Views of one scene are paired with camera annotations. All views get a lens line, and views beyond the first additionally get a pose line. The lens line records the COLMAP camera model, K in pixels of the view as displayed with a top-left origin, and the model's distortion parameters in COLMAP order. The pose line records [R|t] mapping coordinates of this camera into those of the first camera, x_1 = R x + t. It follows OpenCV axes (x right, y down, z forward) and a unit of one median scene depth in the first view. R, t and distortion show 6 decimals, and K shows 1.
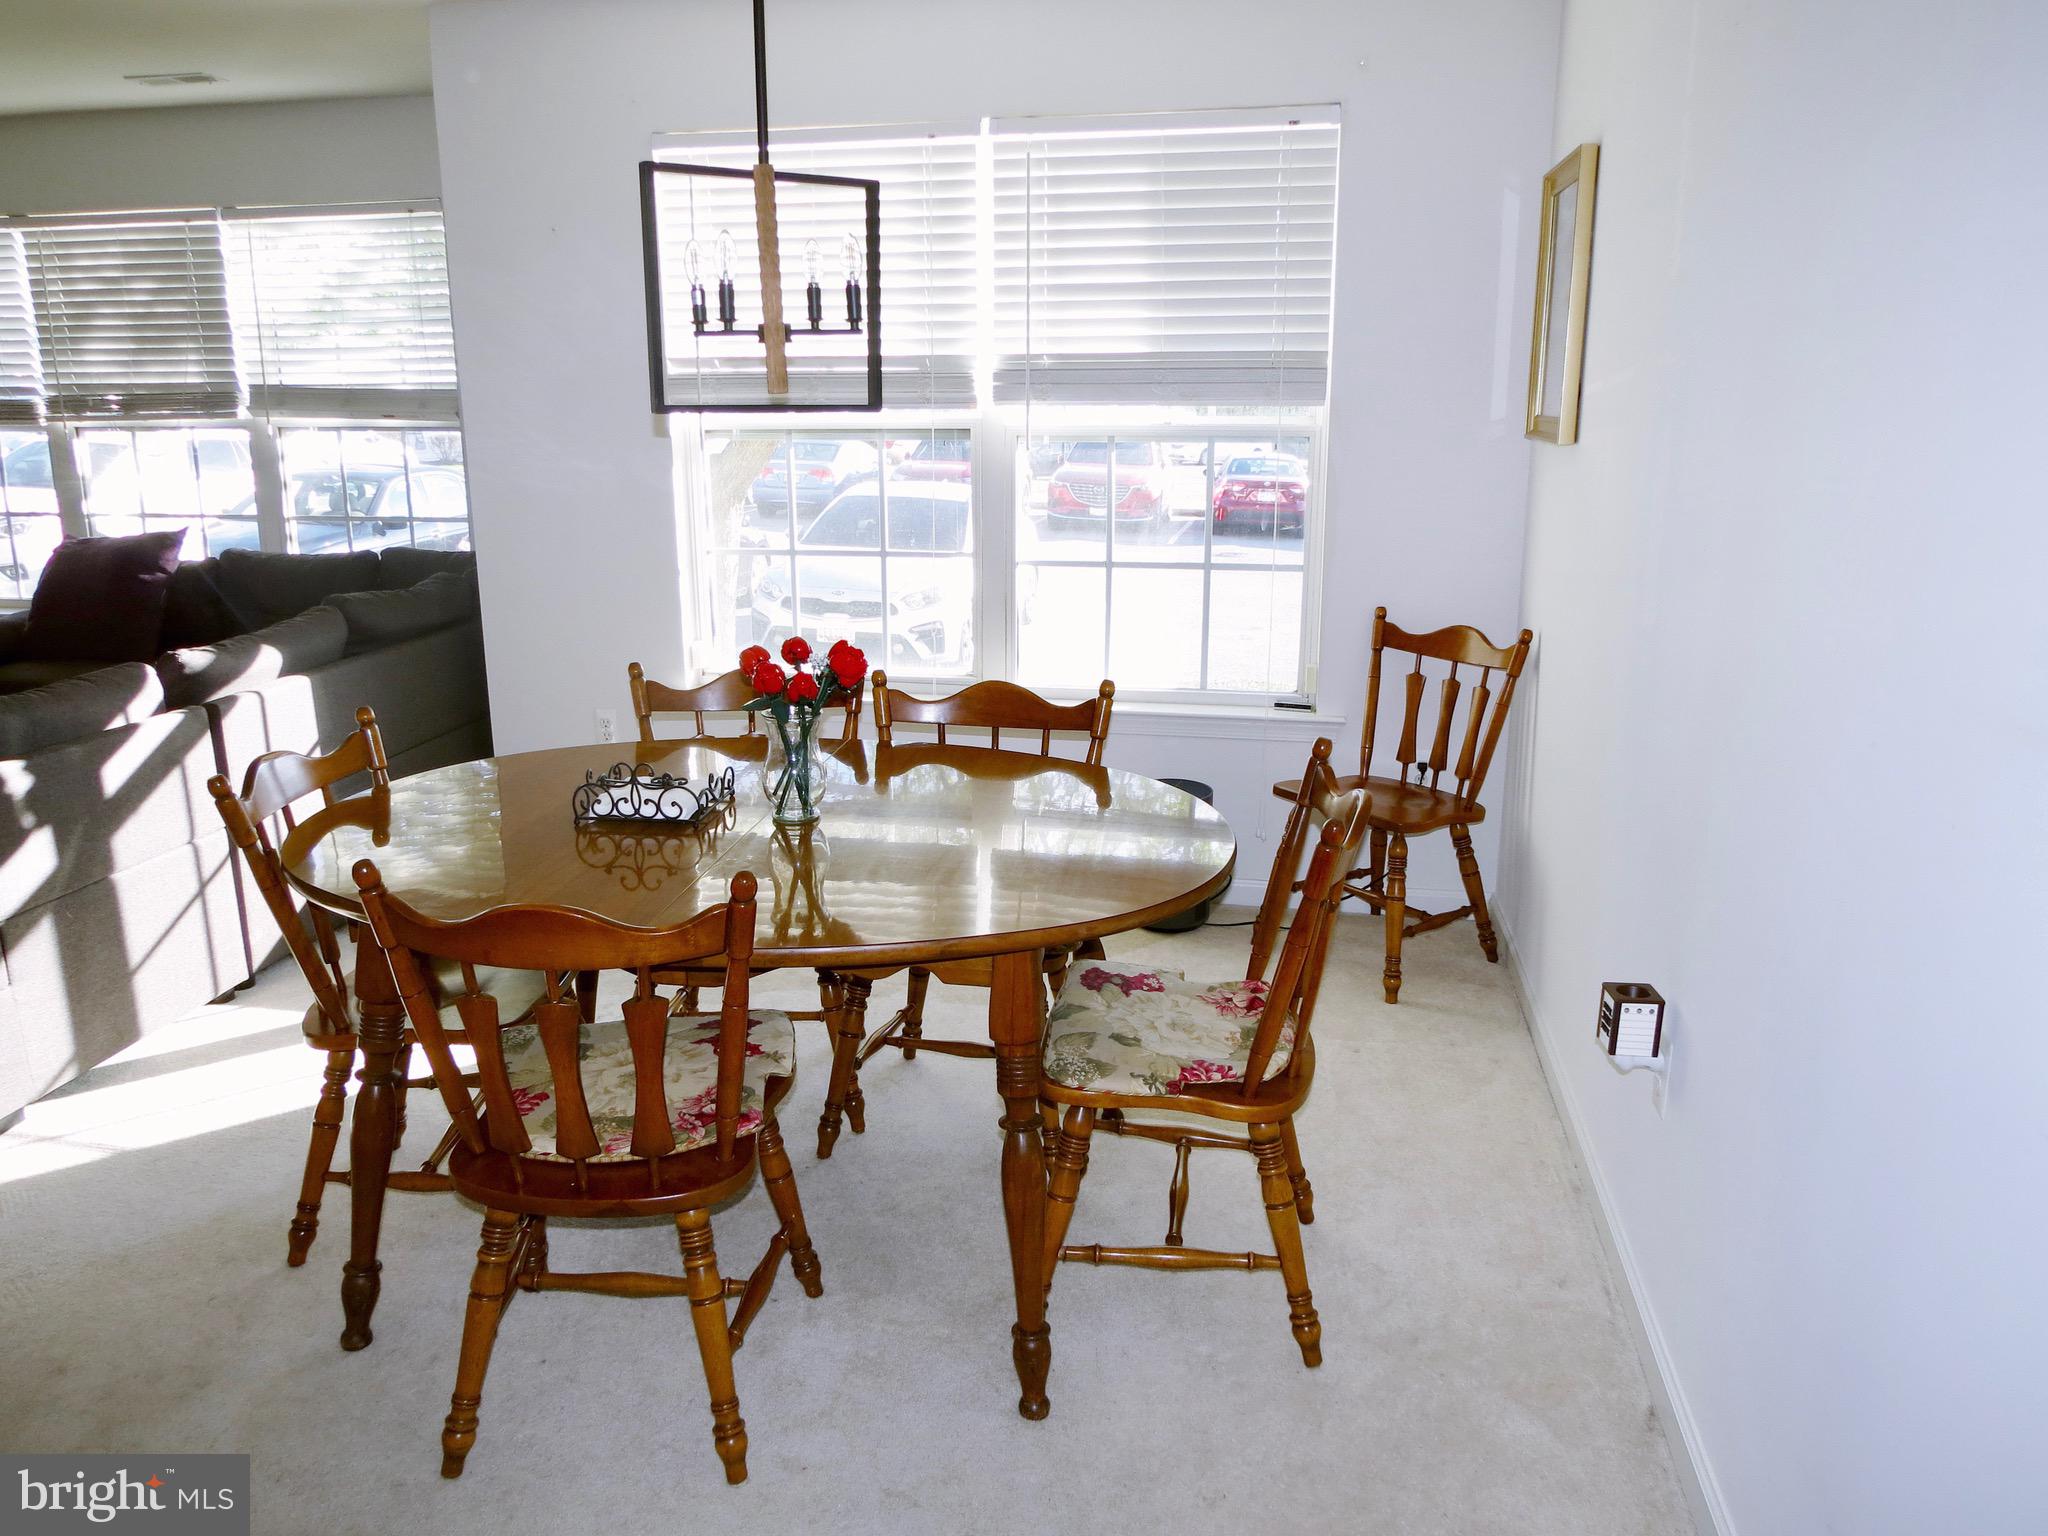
lens RADIAL K [[1484.0, 0, 1030.0], [0, 1484.0, 757.6], [0, 0, 1]] dist [-0.023137, -0.004053]
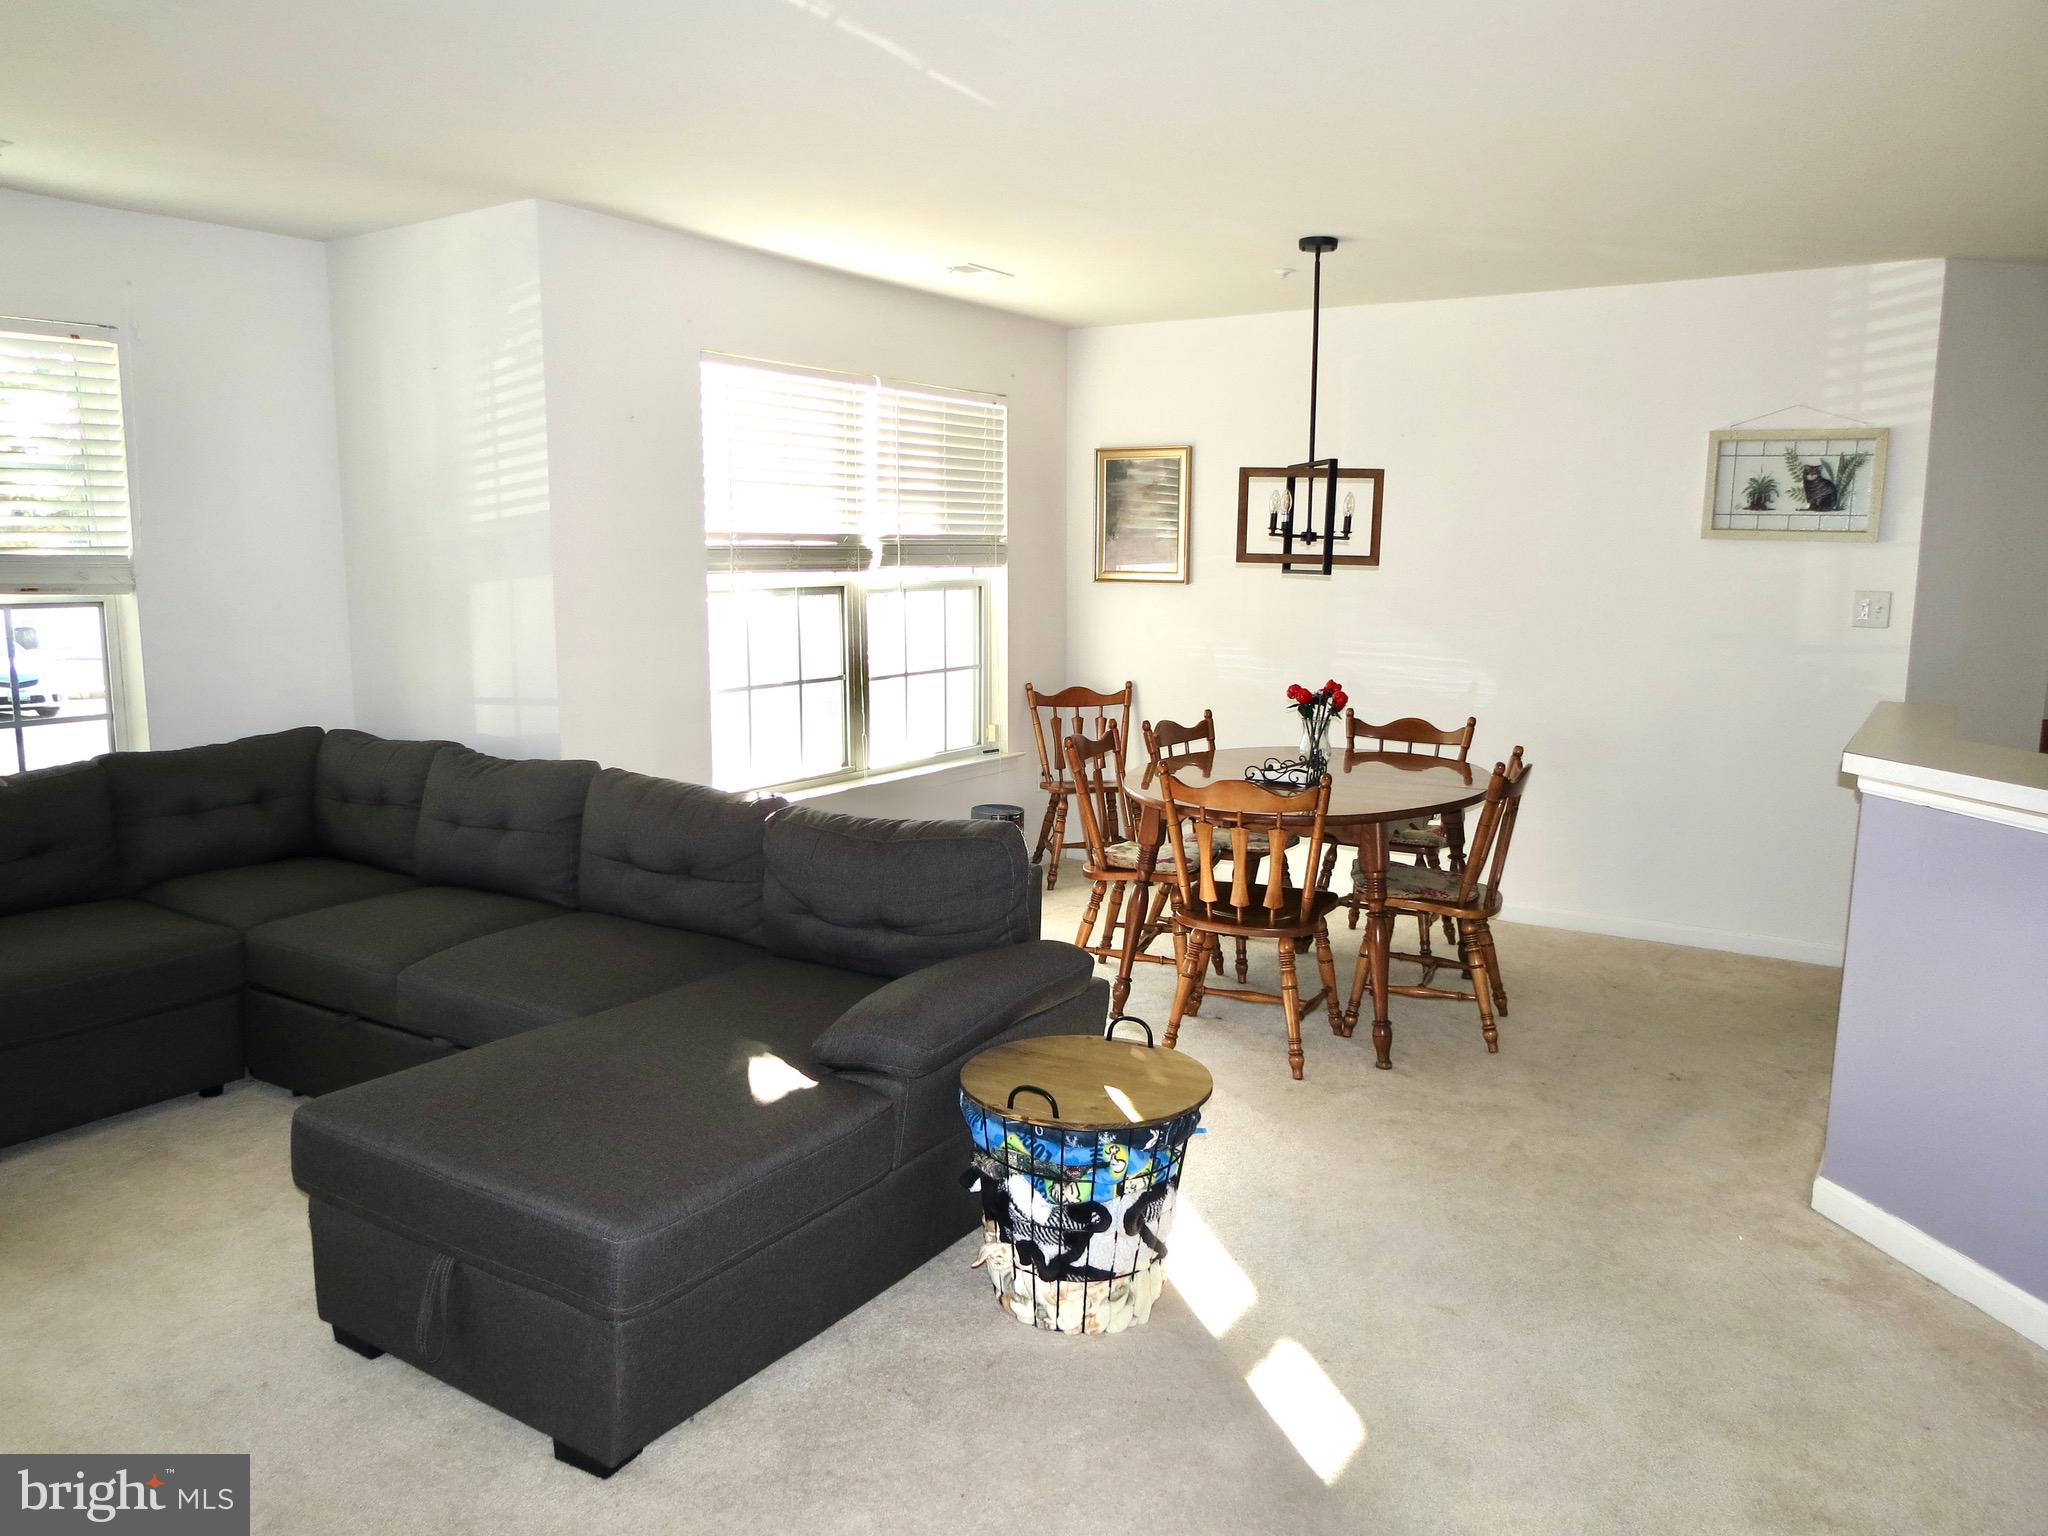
lens RADIAL K [[1484.0, 0, 1040.0], [0, 1484.0, 763.1], [0, 0, 1]] dist [-0.023137, -0.004053]
pose [[0.370841, -0.129996, 0.919553, -1.353157], [0.216262, 0.975022, 0.050623, -0.096856], [-0.903165, 0.180091, 0.389691, 0.346203]]
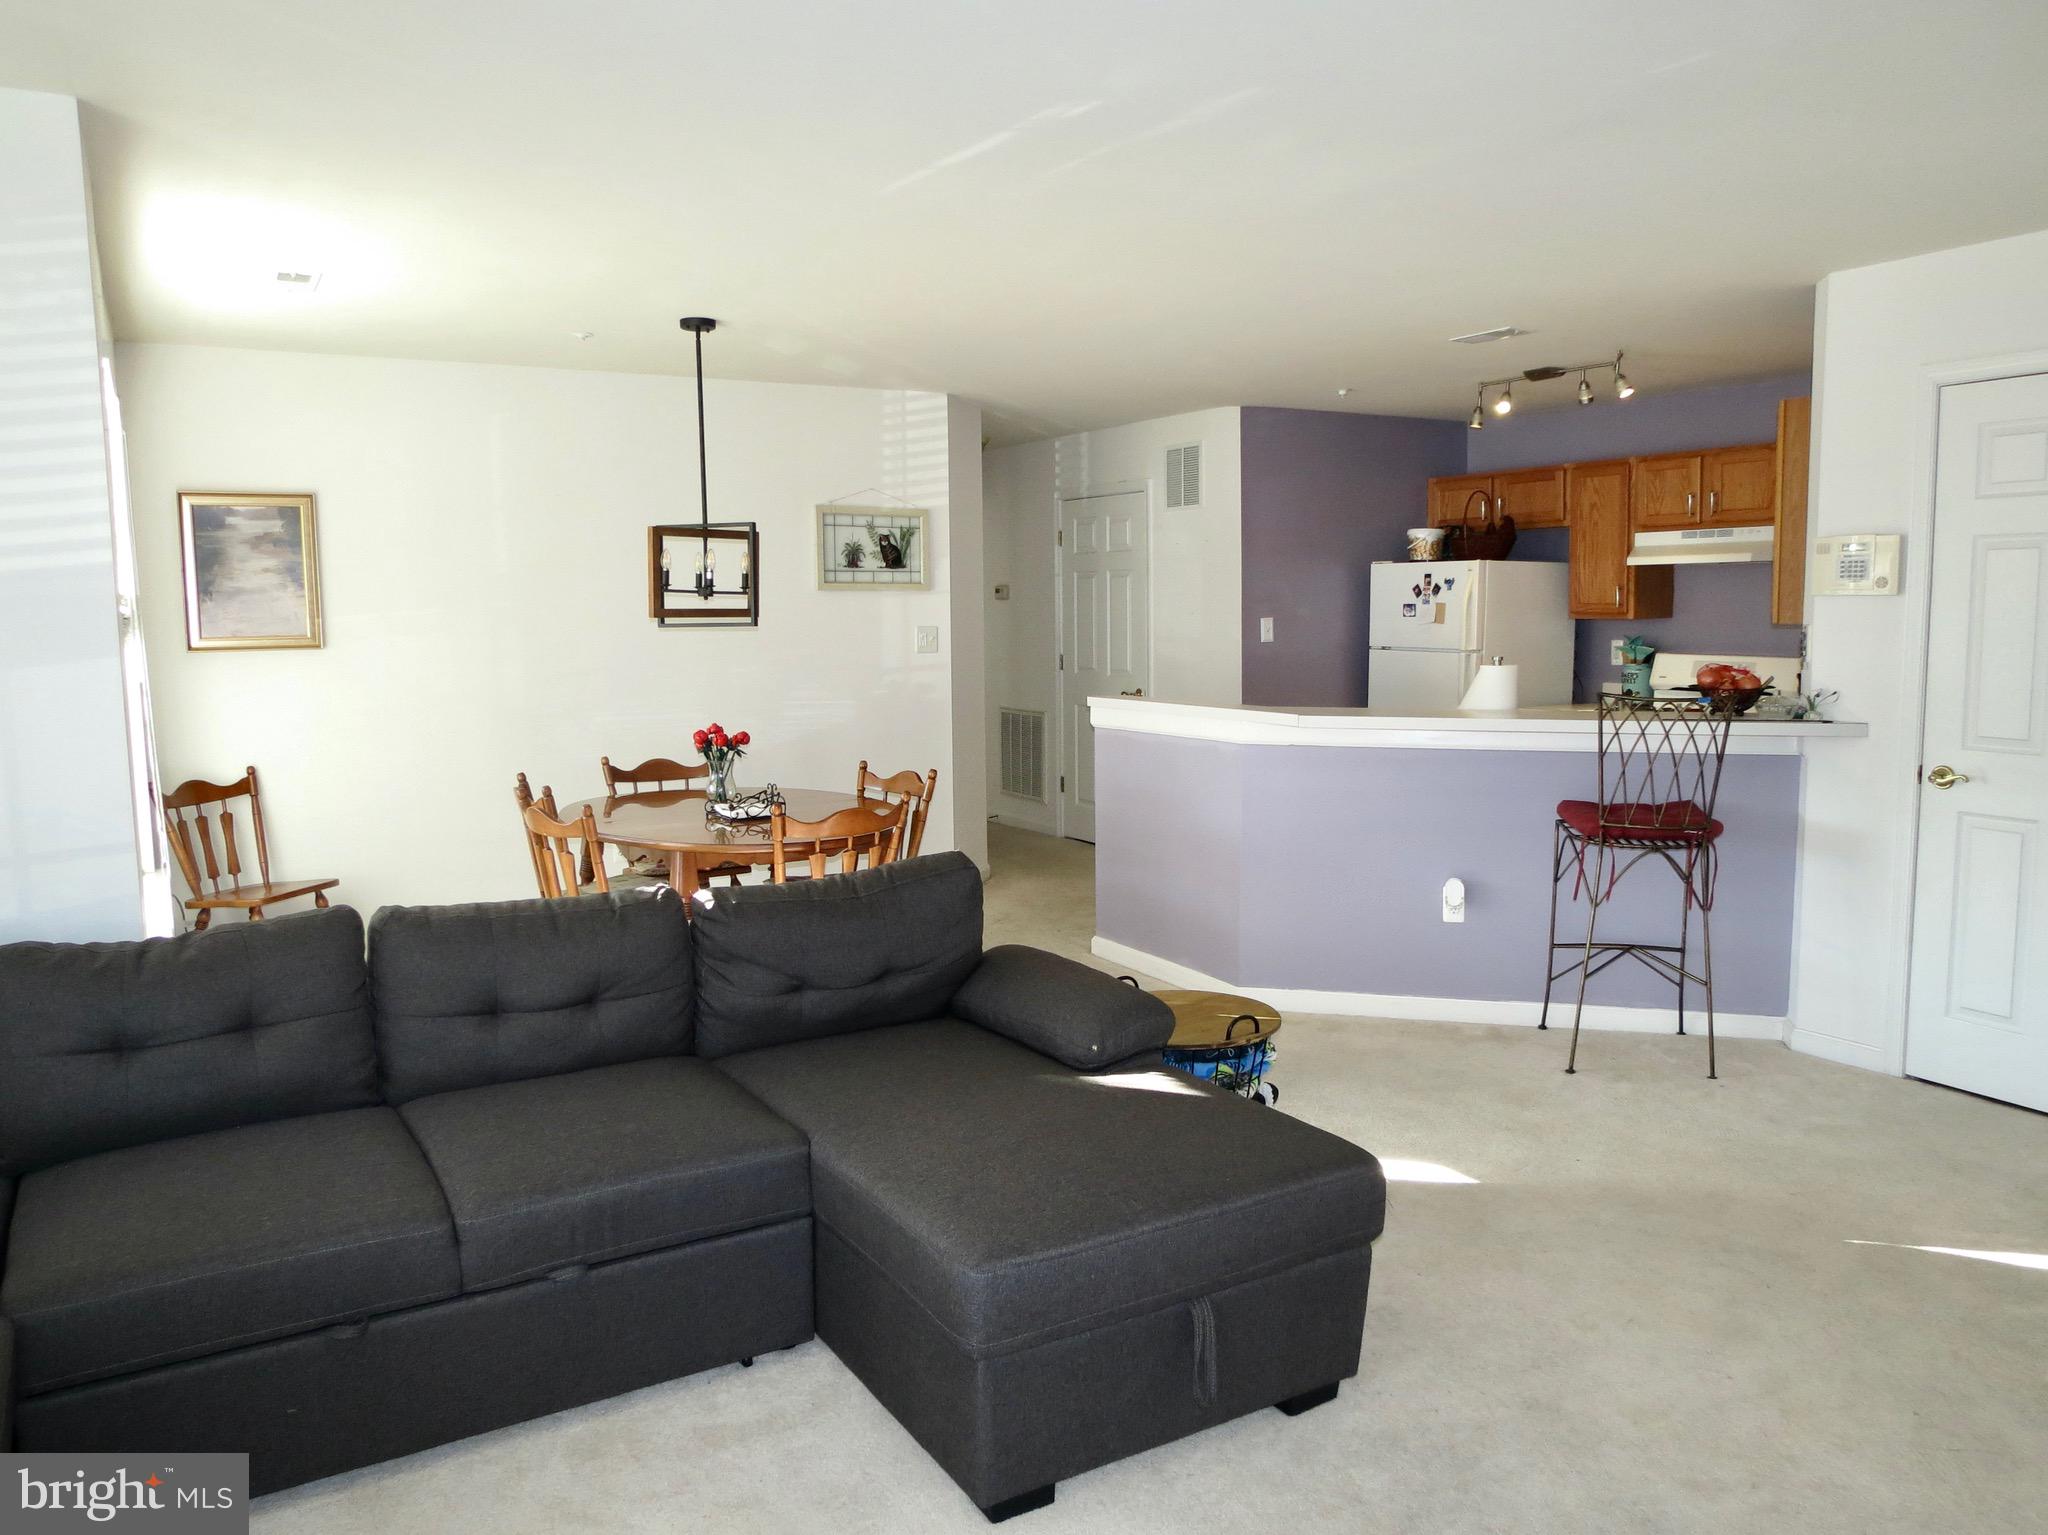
lens RADIAL K [[1484.0, 0, 1026.0], [0, 1484.0, 775.3], [0, 0, 1]] dist [-0.023137, -0.004053]
pose [[-0.655998, -0.083669, 0.750110, -1.312587], [0.191963, 0.942660, 0.273025, -0.327173], [-0.729943, 0.323097, -0.602322, 1.250598]]
